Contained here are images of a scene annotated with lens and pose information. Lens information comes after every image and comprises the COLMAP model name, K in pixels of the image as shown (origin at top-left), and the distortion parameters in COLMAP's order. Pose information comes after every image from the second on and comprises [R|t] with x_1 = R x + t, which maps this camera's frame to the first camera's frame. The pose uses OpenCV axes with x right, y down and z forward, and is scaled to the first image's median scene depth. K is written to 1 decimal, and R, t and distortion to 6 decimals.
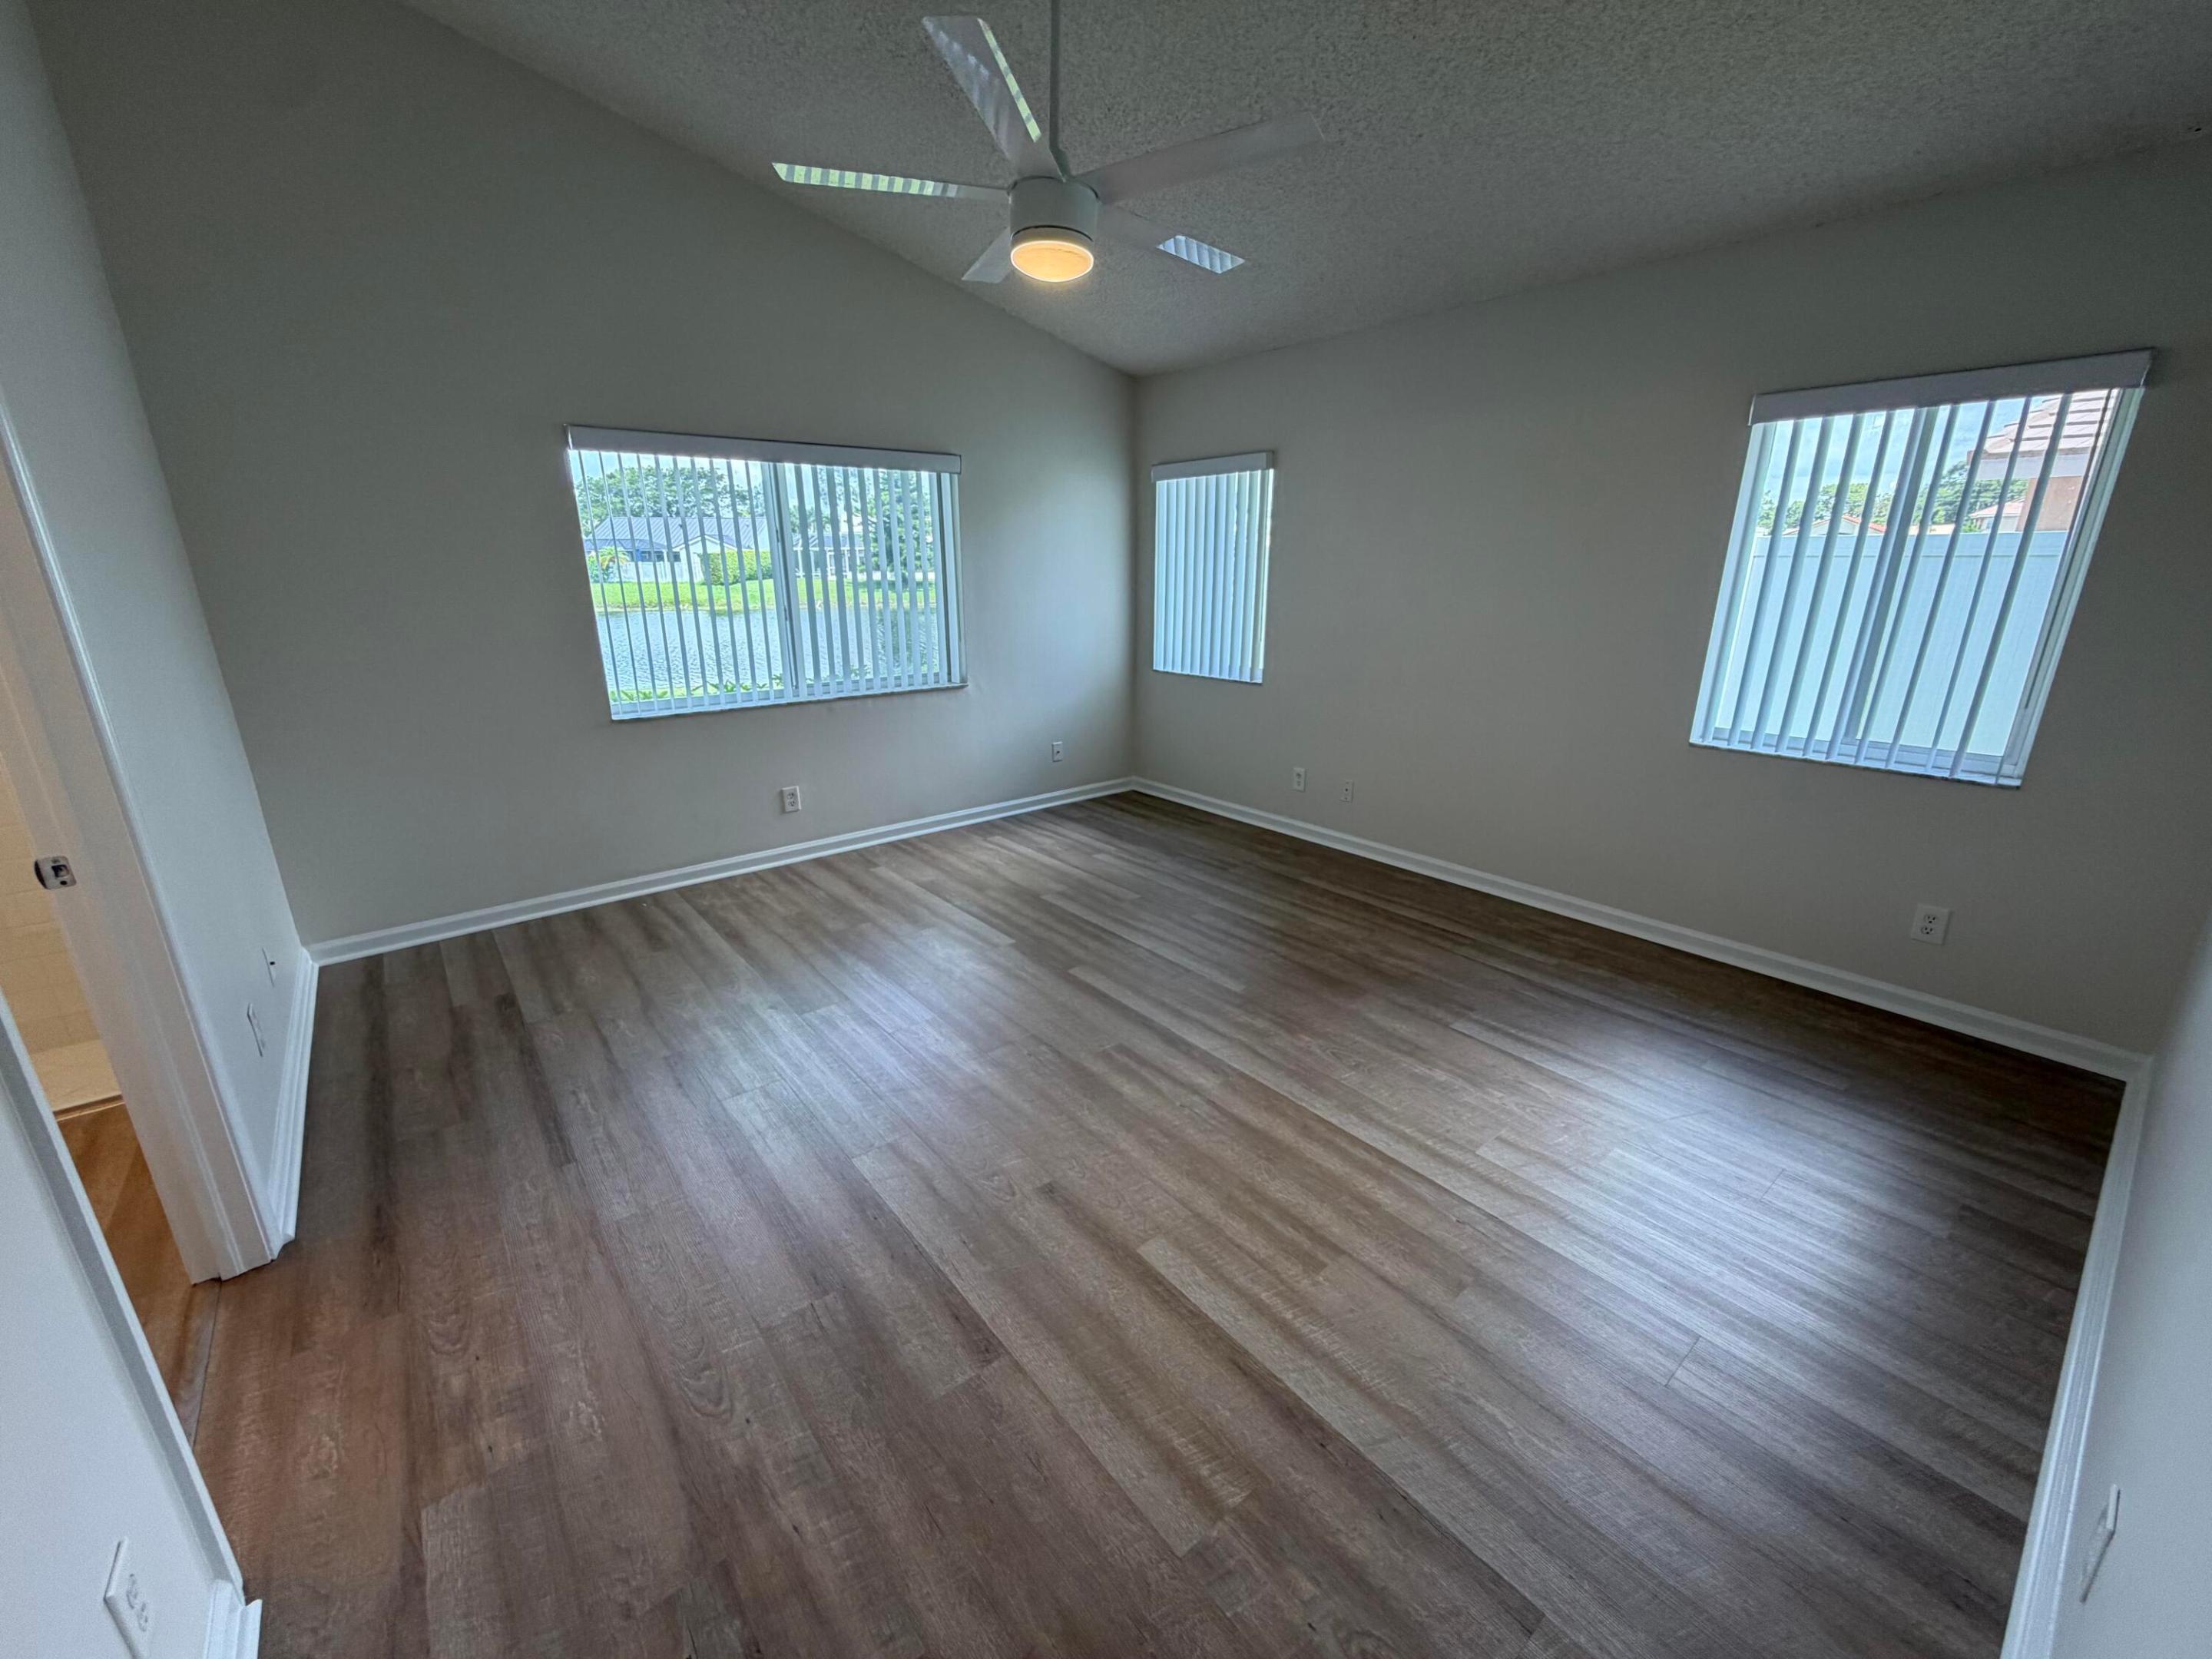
lens RADIAL K [[880.6, 0, 1099.3], [0, 880.6, 829.7], [0, 0, 1]] dist [0.001526, -0.000026]
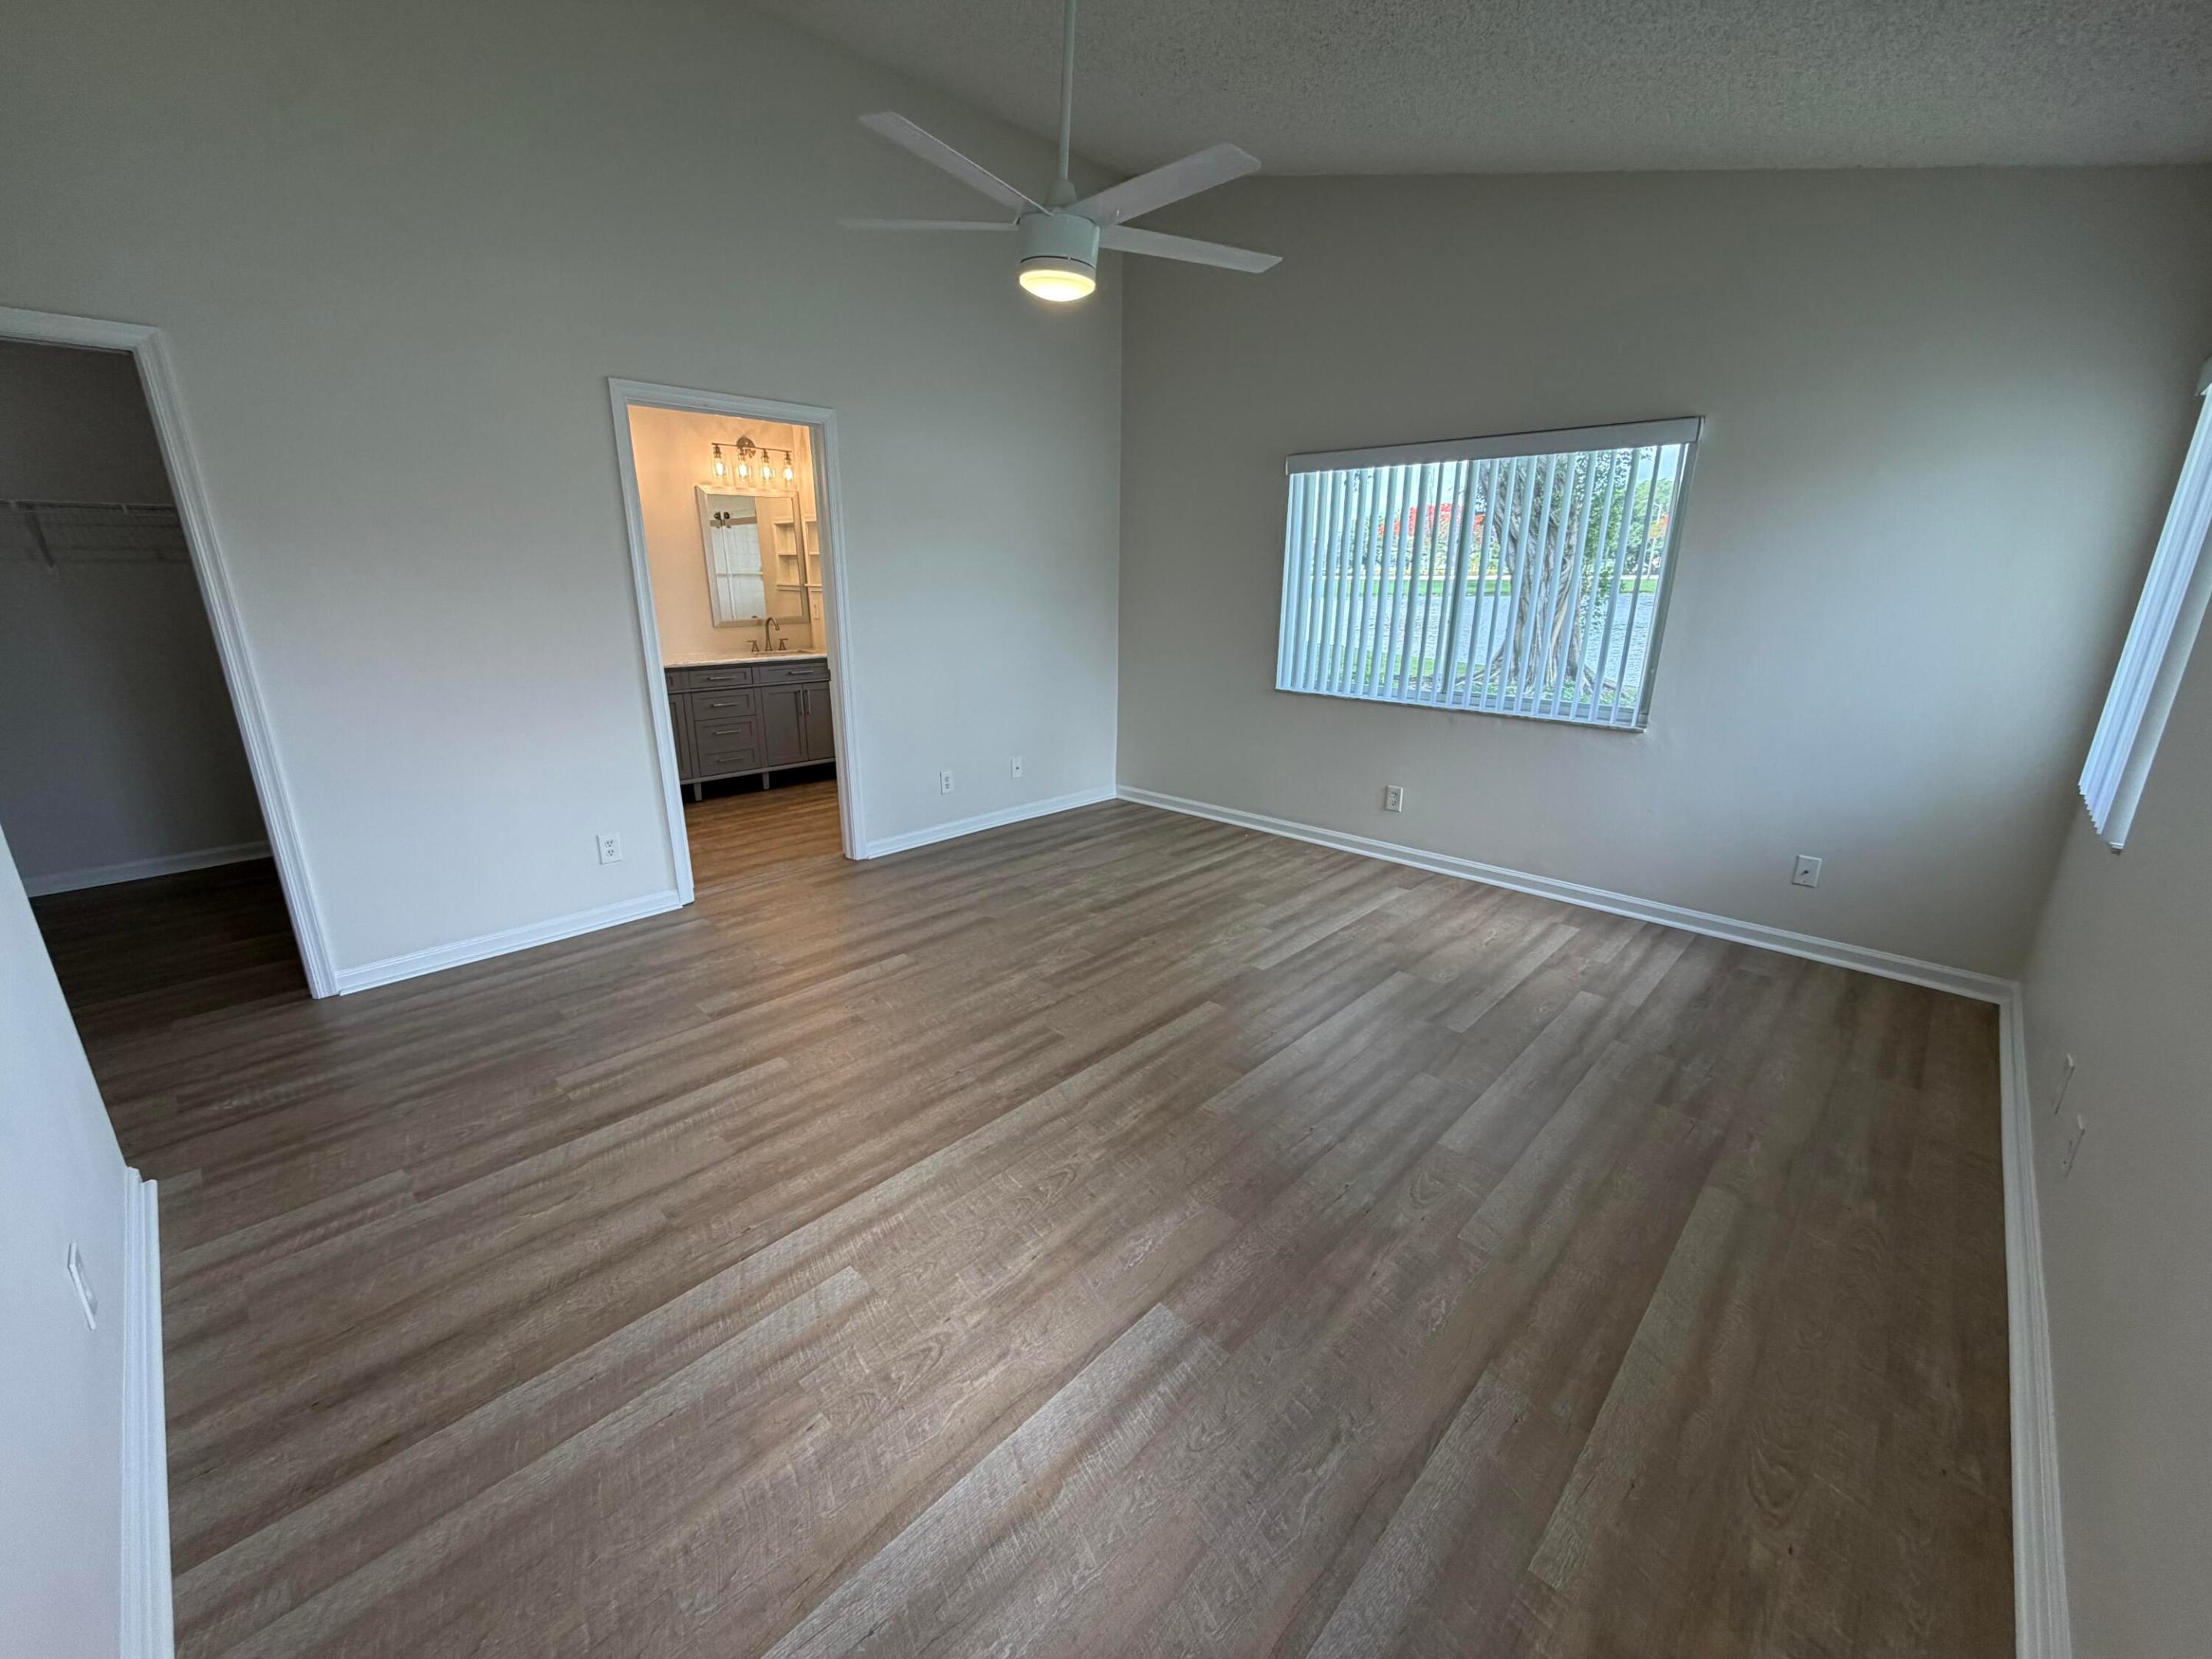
lens RADIAL K [[880.6, 0, 1099.3], [0, 880.6, 829.7], [0, 0, 1]] dist [0.001526, -0.000026]
pose [[0.126107, 0.288182, -0.949236, 0.663384], [-0.293021, 0.925000, 0.241896, -0.168624], [0.947753, 0.247641, 0.201093, 0.558991]]
